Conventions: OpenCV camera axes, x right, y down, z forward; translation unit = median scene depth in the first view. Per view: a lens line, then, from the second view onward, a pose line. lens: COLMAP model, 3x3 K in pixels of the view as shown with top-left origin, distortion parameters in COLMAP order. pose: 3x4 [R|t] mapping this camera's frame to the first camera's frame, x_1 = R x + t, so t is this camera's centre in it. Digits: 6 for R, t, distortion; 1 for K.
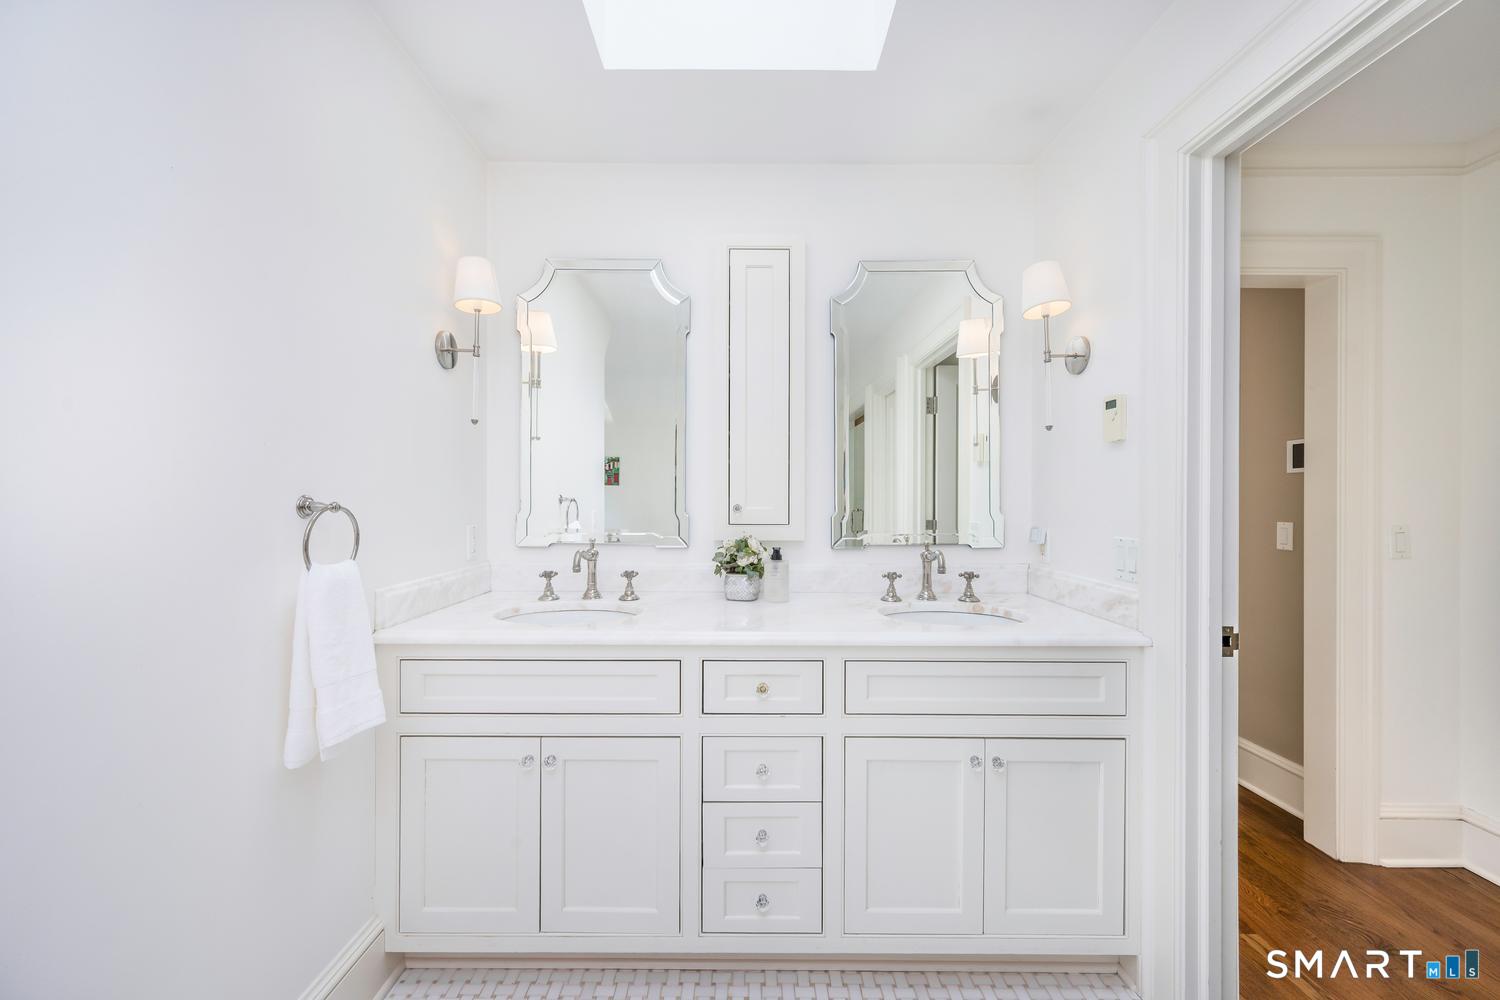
lens RADIAL K [[597.0, 0, 744.0], [0, 597.0, 498.3], [0, 0, 1]] dist [-0.000334, 0.000003]
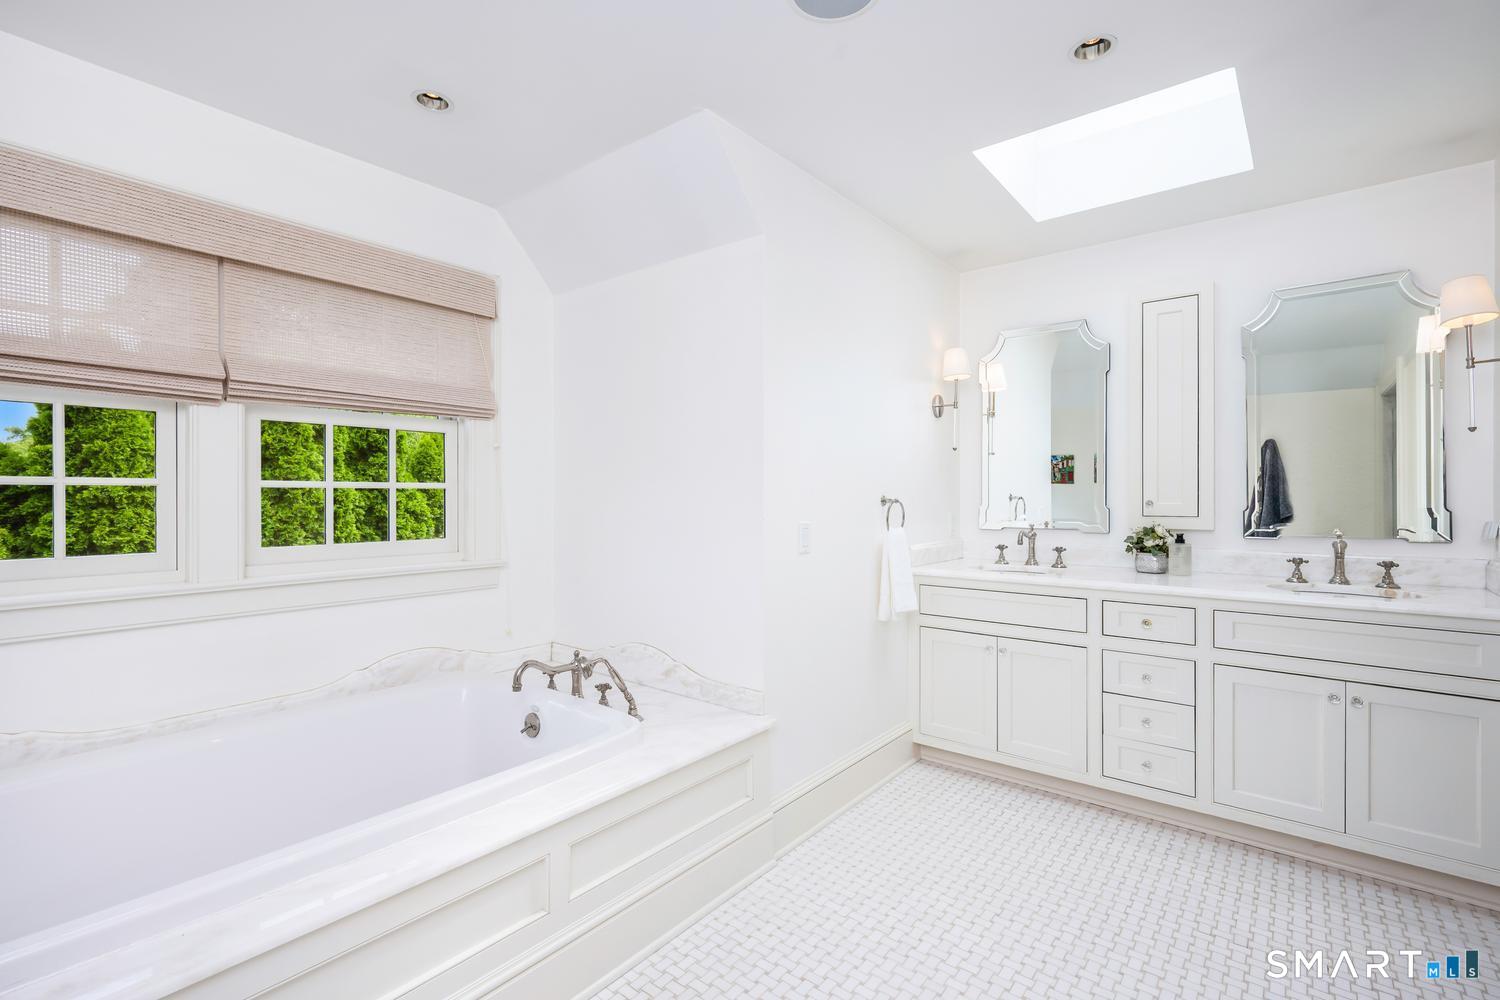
lens RADIAL K [[674.0, 0, 745.5], [0, 674.0, 496.8], [0, 0, 1]] dist [0.002537, -0.000198]
pose [[0.776823, -0.003585, -0.629709, 0.243645], [0.004053, 0.999992, -0.000693, -0.000494], [0.629707, -0.002014, 0.776831, -0.732064]]
